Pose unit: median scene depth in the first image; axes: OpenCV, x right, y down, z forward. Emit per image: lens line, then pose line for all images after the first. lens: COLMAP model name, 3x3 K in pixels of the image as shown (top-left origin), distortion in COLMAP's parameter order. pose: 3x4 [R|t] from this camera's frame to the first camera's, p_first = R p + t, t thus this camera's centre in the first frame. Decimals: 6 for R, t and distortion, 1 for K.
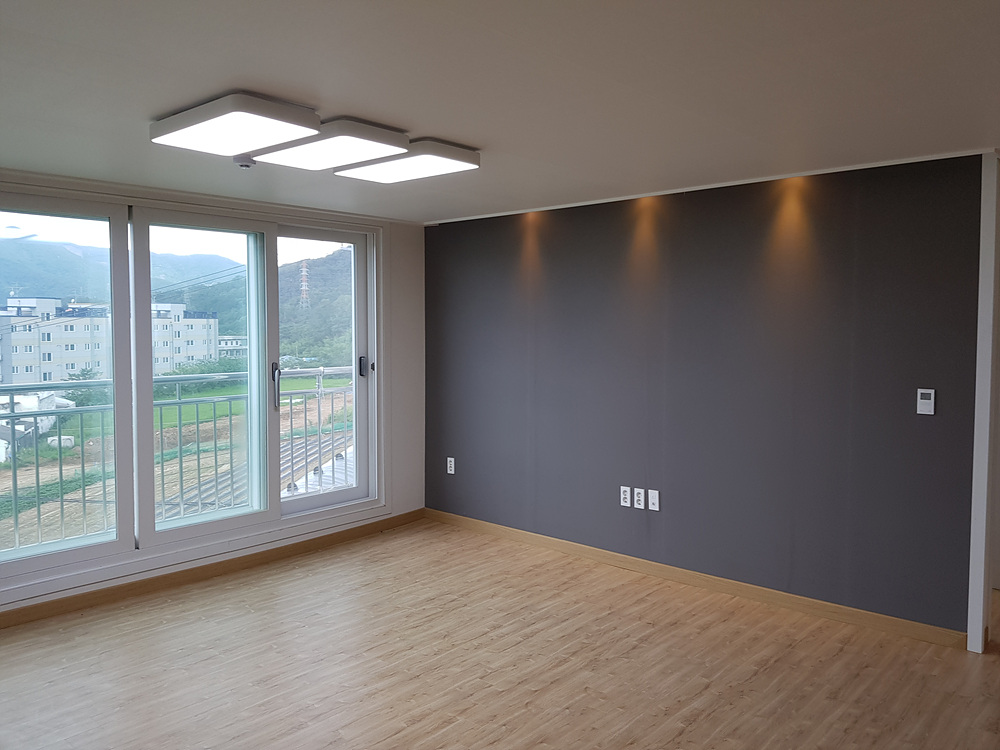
lens RADIAL K [[777.1, 0, 501.1], [0, 777.1, 355.5], [0, 0, 1]] dist [0.063324, -0.119126]
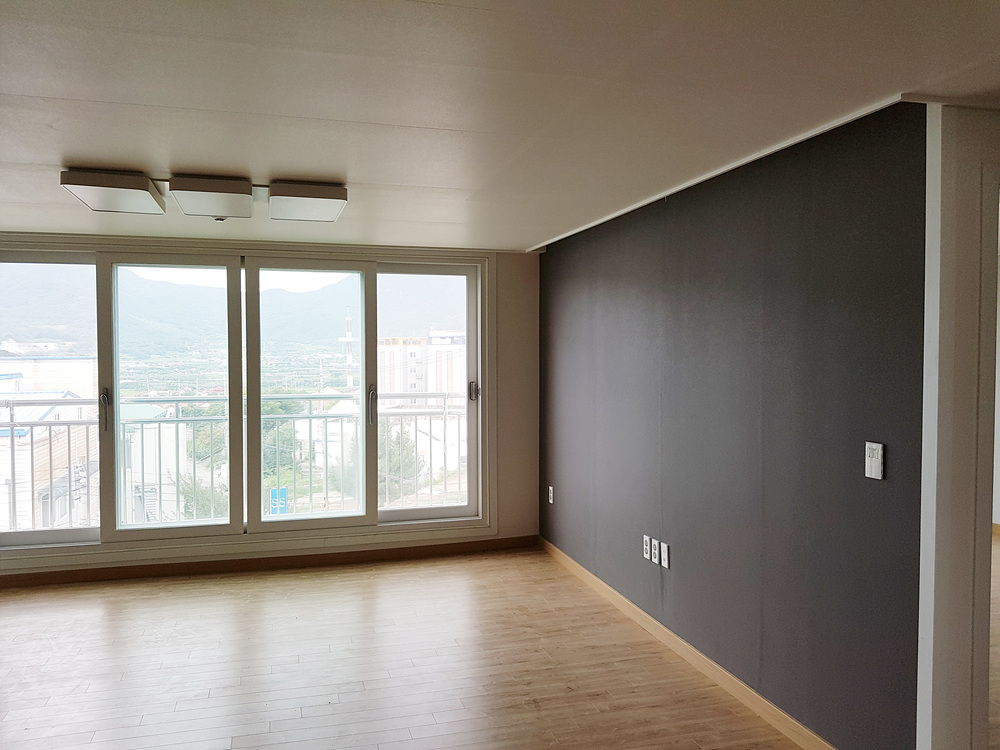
lens RADIAL K [[774.2, 0, 500.0], [0, 774.2, 375.0], [0, 0, 1]] dist [-0.002221, -0.004537]
pose [[0.834446, 0.014547, -0.550898, 0.509247], [-0.018338, 0.999831, -0.001374, -0.008678], [0.550785, 0.011249, 0.834571, 0.185502]]
